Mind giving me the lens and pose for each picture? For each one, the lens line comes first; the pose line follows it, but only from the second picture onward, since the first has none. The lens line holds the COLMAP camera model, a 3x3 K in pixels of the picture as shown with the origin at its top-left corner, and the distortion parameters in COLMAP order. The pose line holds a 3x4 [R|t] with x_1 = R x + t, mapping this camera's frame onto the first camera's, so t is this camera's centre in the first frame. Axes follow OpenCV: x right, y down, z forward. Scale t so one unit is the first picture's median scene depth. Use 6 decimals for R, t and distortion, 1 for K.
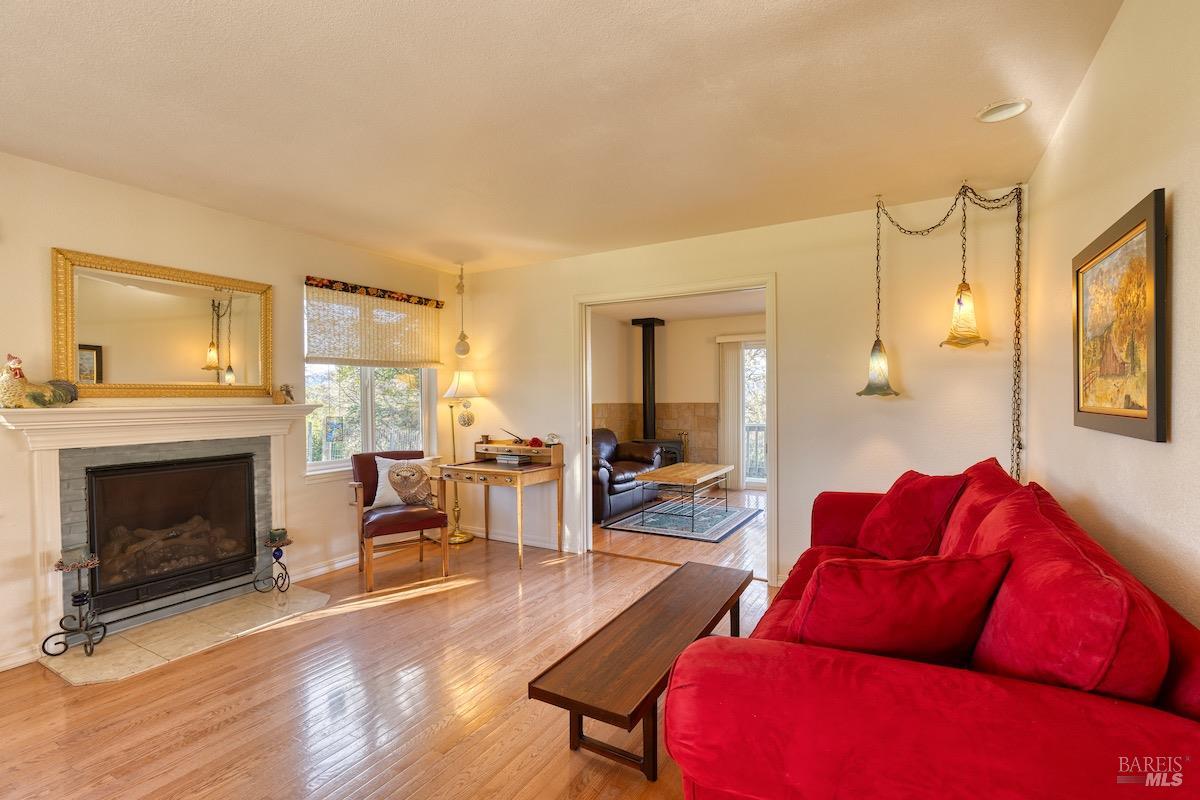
lens RADIAL K [[537.2, 0, 607.9], [0, 537.2, 403.5], [0, 0, 1]] dist [0.002446, -0.000128]
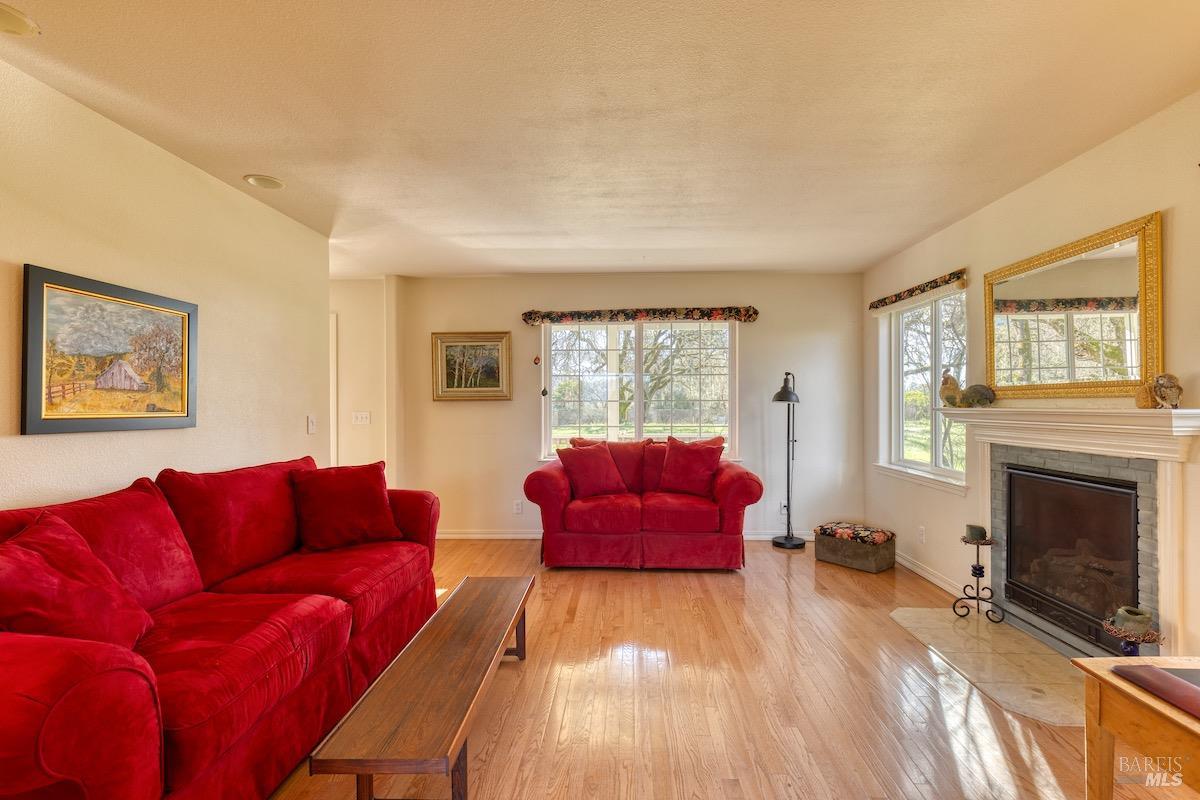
lens RADIAL K [[537.2, 0, 607.9], [0, 537.2, 403.5], [0, 0, 1]] dist [0.002446, -0.000128]
pose [[-0.883816, 0.005048, -0.467808, 0.258583], [0.002348, 0.999977, 0.006354, -0.011567], [0.467829, 0.004517, -0.883807, 1.579225]]
